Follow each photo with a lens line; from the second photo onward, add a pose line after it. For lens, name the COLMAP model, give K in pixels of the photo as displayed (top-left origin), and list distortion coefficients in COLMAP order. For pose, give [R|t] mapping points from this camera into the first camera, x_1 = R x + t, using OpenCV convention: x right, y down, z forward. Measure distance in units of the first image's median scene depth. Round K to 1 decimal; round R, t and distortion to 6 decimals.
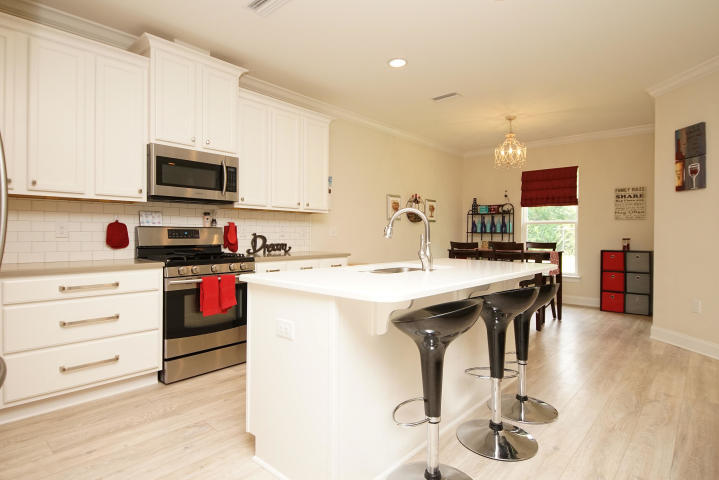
lens RADIAL K [[392.5, 0, 359.5], [0, 392.5, 240.0], [0, 0, 1]] dist [0.001739, 0.000244]
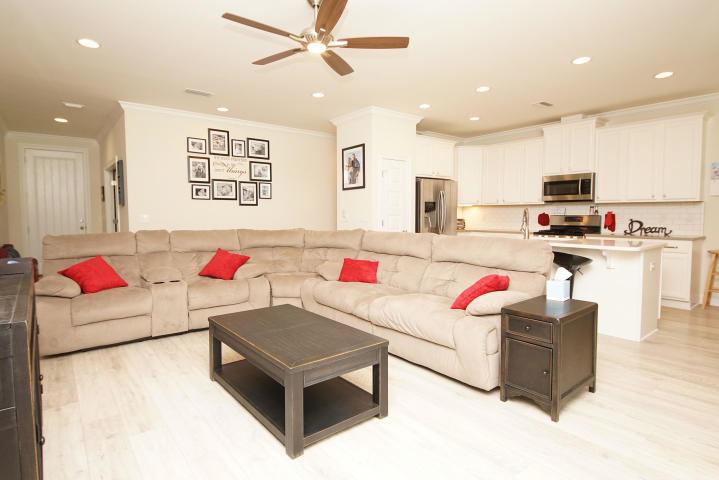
lens RADIAL K [[392.5, 0, 359.5], [0, 392.5, 240.0], [0, 0, 1]] dist [0.001739, 0.000244]
pose [[-0.161416, 0.062019, -0.984936, 1.245446], [-0.011722, 0.997833, 0.064753, -0.021256], [0.986817, 0.021998, -0.160339, 0.262787]]
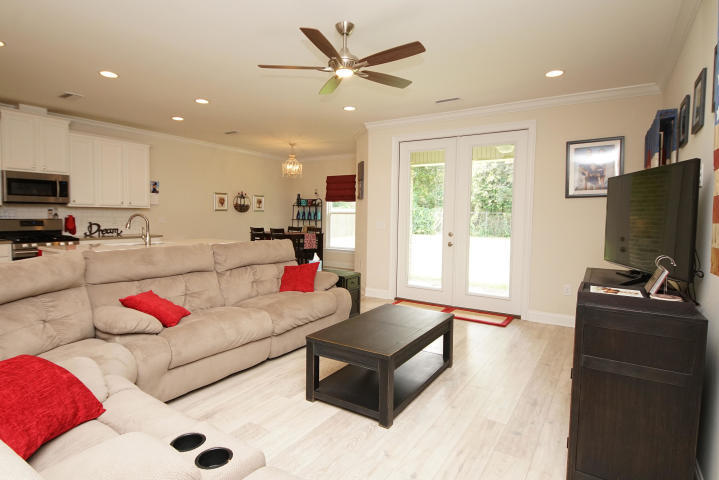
lens RADIAL K [[379.5, 0, 359.5], [0, 379.5, 240.0], [0, 0, 1]] dist [0.000828, -0.019777]
pose [[0.986745, -0.002191, 0.162261, 0.512152], [-0.006284, 0.998643, 0.051699, -0.029090], [-0.162154, -0.052034, 0.985393, -0.599897]]
